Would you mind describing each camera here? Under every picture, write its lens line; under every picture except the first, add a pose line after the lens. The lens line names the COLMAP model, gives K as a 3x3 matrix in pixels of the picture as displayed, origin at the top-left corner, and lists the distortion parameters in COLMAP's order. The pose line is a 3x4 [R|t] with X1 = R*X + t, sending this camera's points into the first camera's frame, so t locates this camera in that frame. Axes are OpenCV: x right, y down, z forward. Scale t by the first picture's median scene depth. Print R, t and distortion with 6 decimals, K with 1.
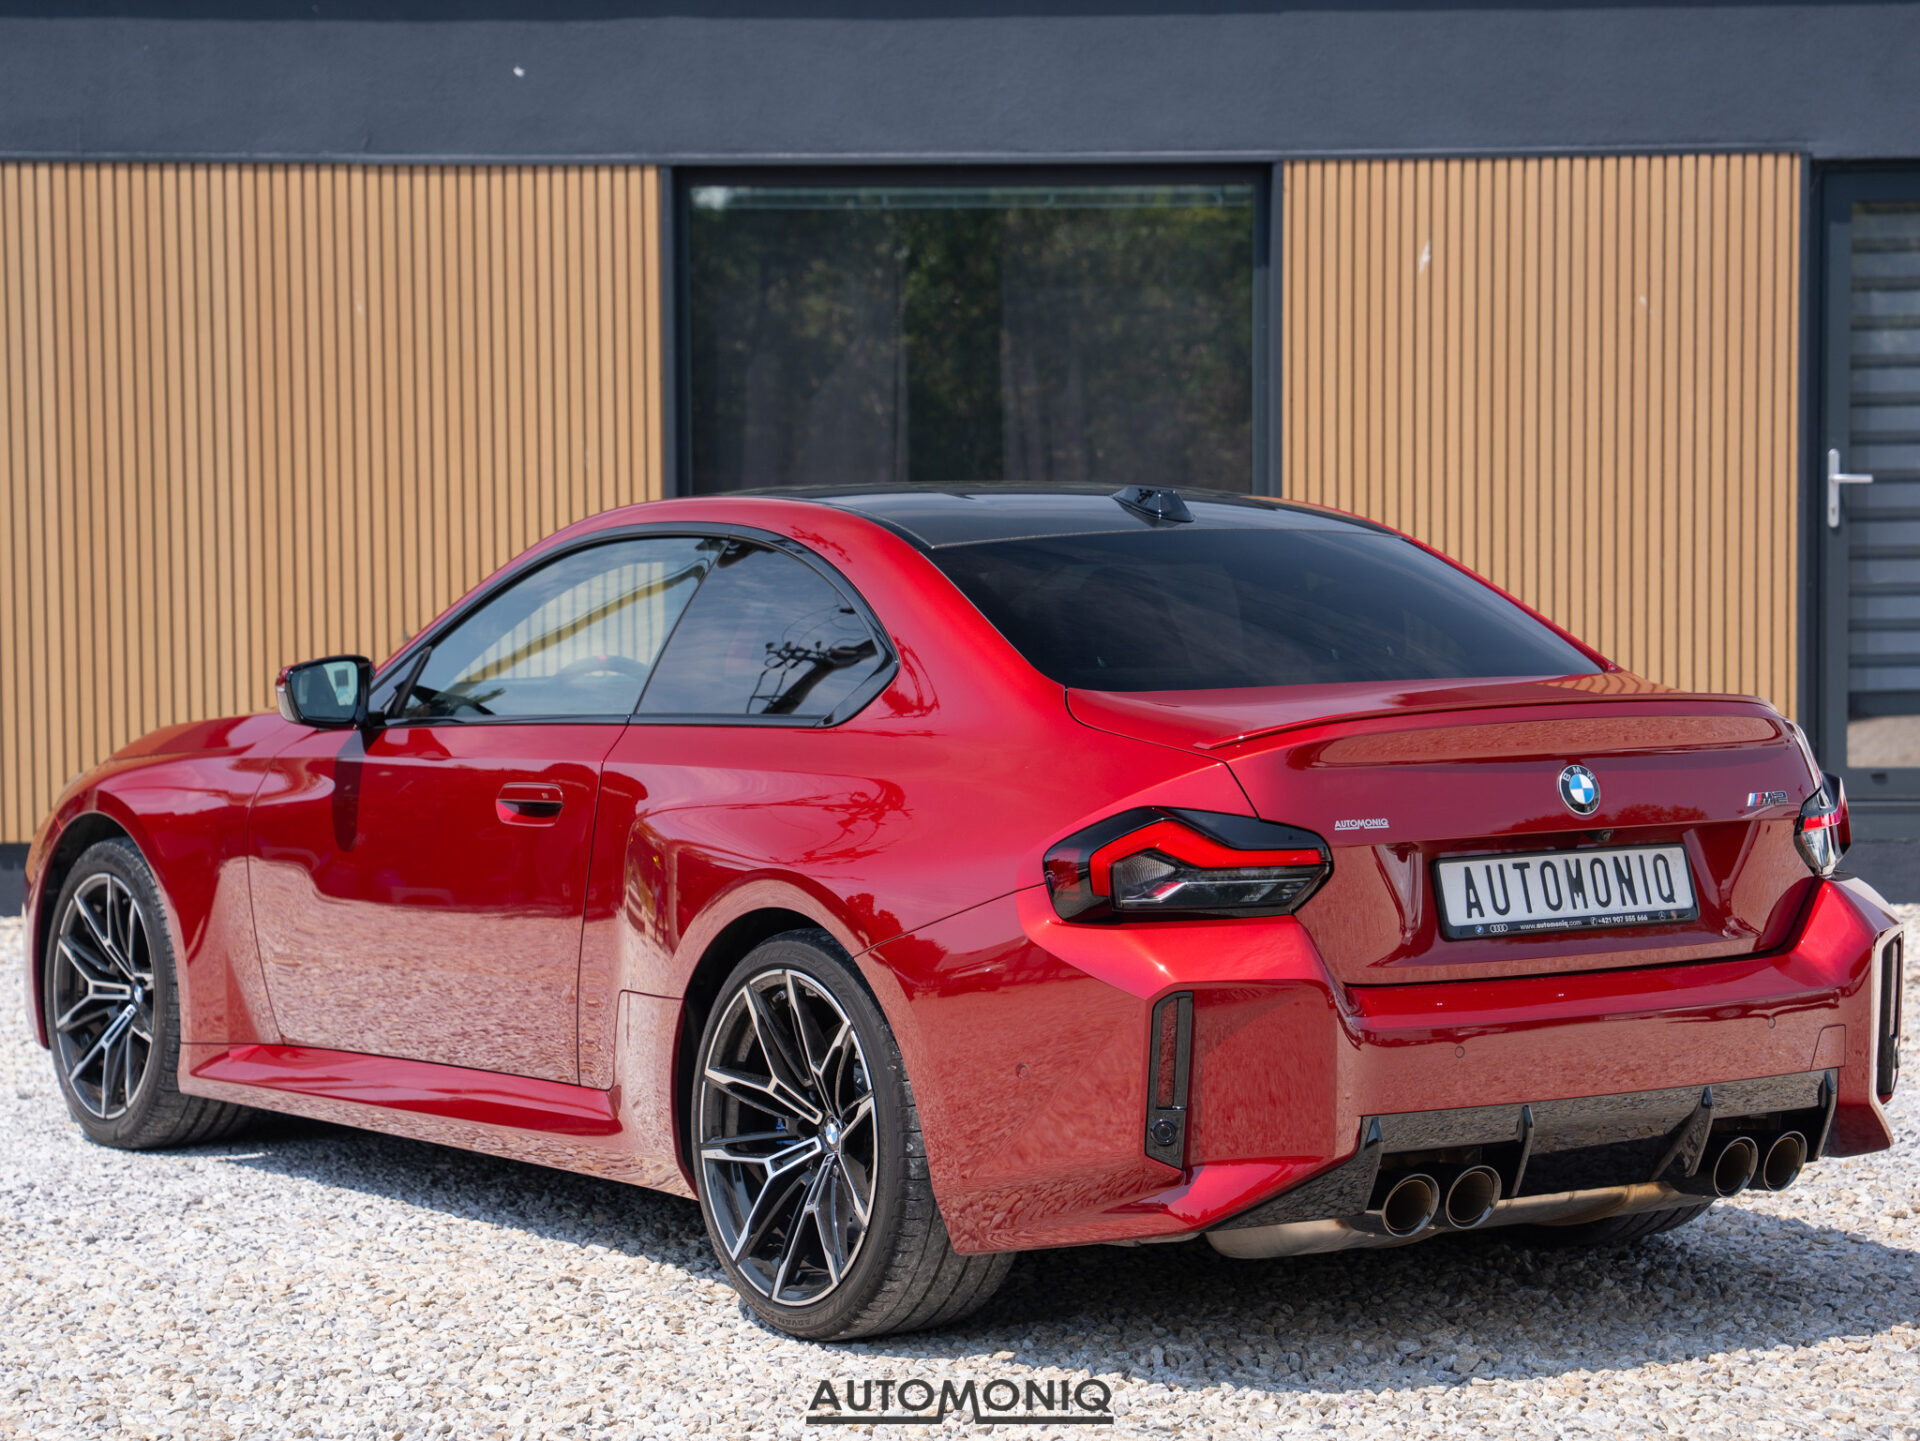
lens RADIAL K [[4085.5, 0, 952.5], [0, 4085.5, 784.7], [0, 0, 1]] dist [0.164032, 0.141874]
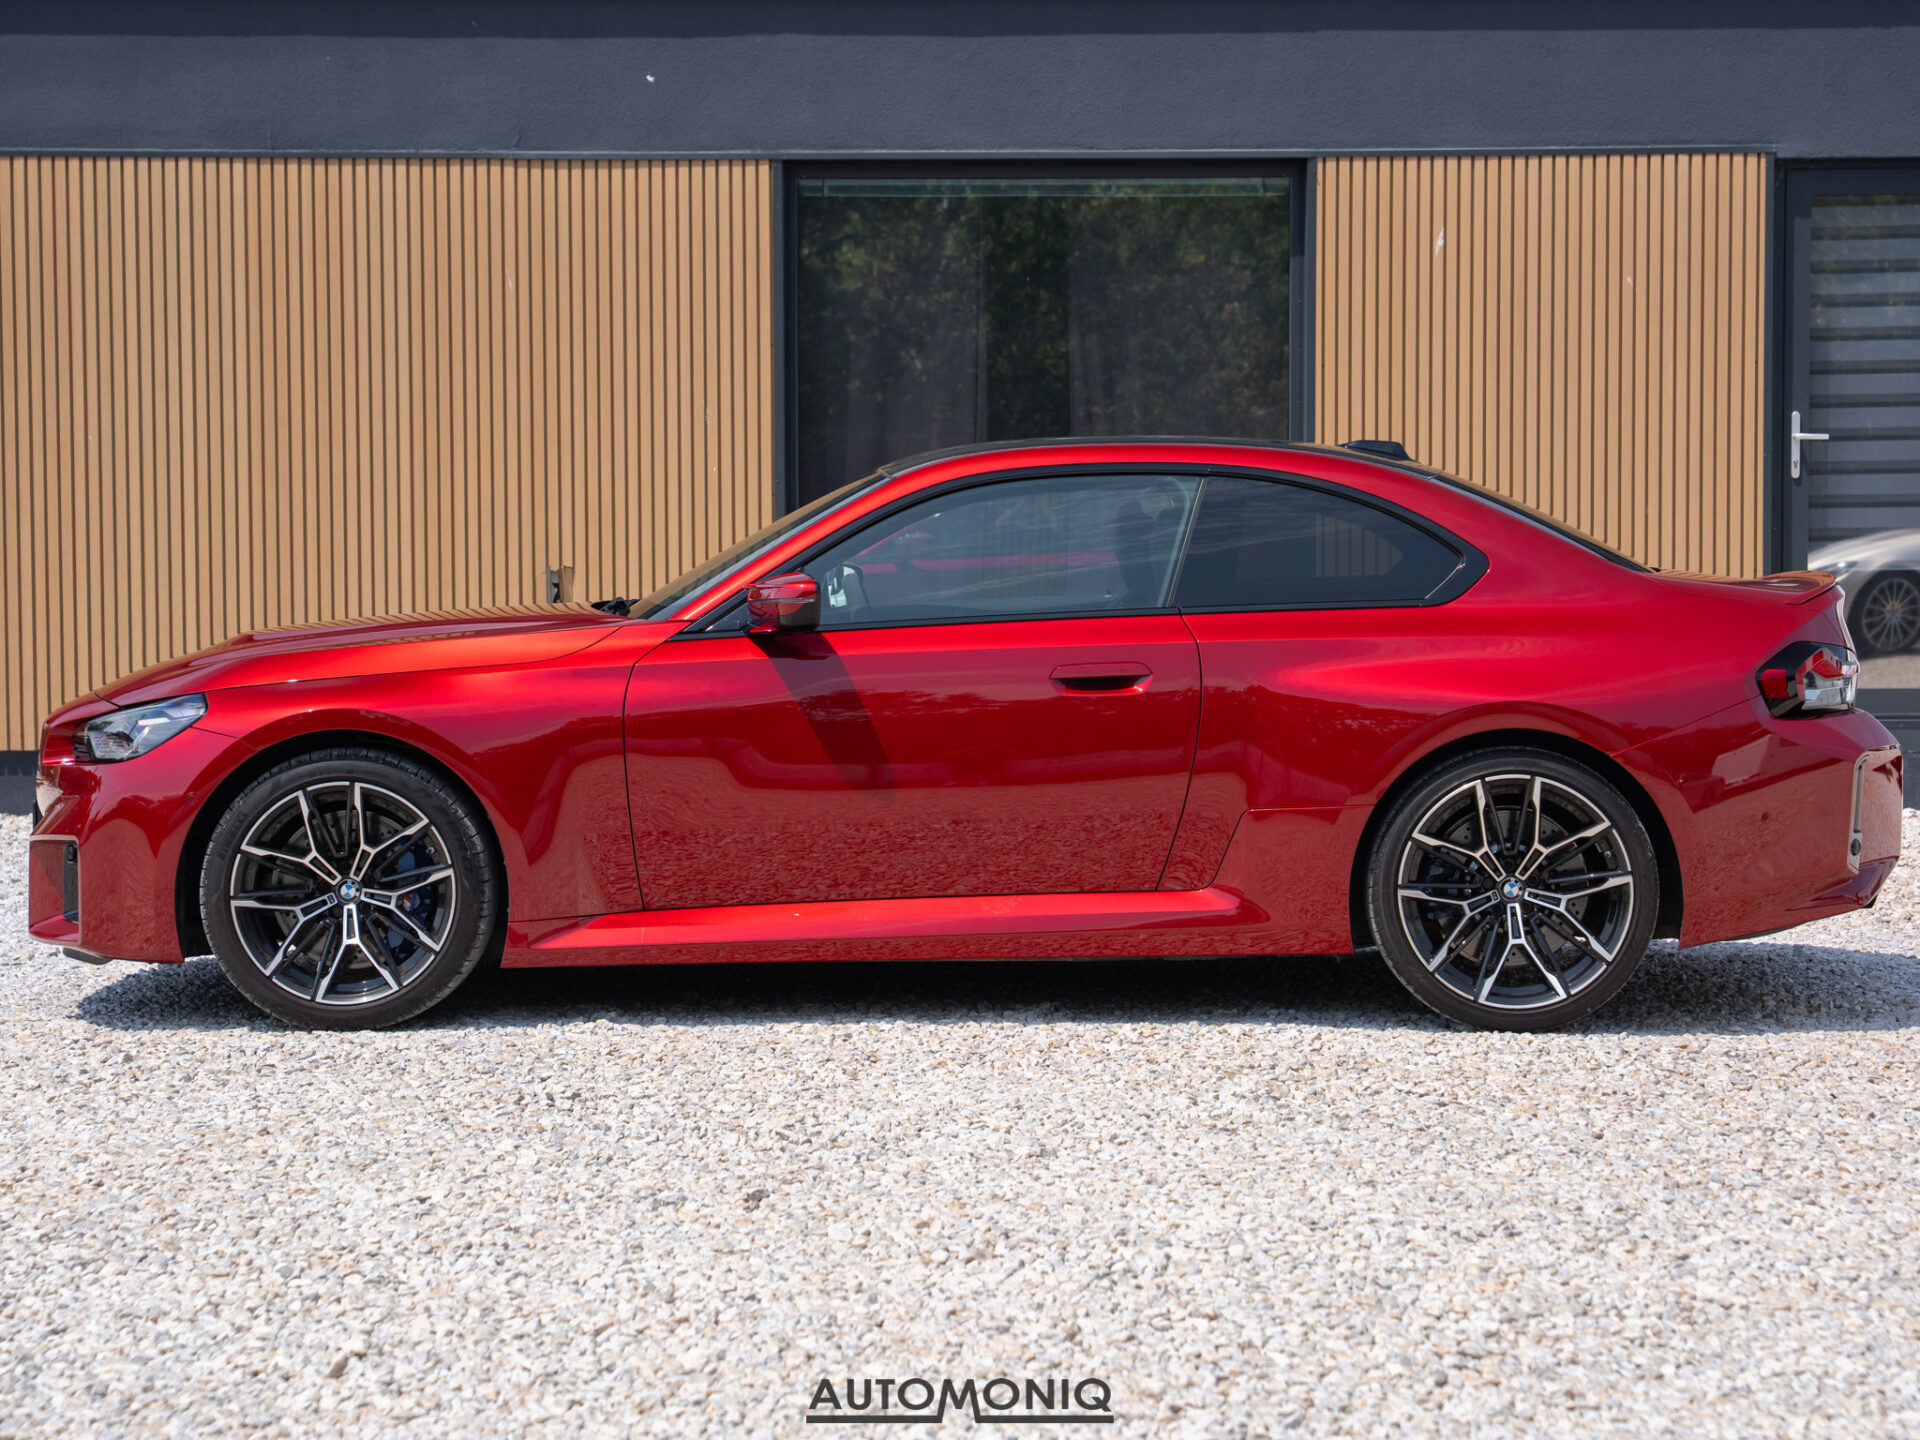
lens RADIAL K [[4326.4, 0, 960.0], [0, 4326.4, 720.0], [0, 0, 1]] dist [0.103796, 0.572983]
pose [[0.999994, 0.003028, -0.001944, -0.016048], [-0.003045, 0.999958, -0.008673, 0.015816], [0.001918, 0.008679, 0.999960, -0.209374]]
